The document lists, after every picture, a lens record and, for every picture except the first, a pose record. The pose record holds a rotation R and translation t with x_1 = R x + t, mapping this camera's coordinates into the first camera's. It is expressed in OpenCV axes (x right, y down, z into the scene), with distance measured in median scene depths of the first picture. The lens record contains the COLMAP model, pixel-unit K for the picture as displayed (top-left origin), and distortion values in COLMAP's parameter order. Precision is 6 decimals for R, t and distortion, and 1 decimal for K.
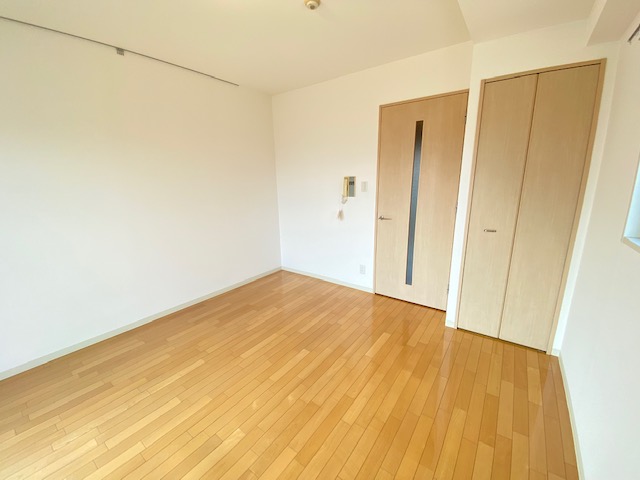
lens RADIAL K [[257.2, 0, 317.1], [0, 257.2, 241.1], [0, 0, 1]] dist [0.051236, -0.033486]
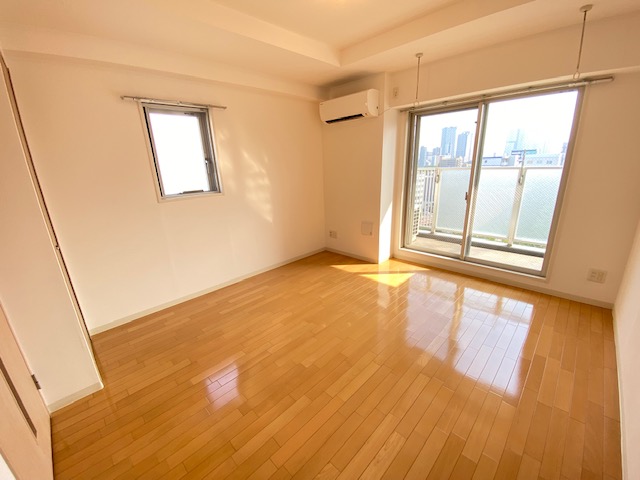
lens RADIAL K [[258.4, 0, 318.7], [0, 258.4, 241.8], [0, 0, 1]] dist [0.019820, -0.020814]
pose [[-0.987902, 0.014853, 0.154364, -0.181923], [0.090958, 0.861697, 0.499204, -0.286644], [-0.125600, 0.507205, -0.852624, 1.217926]]
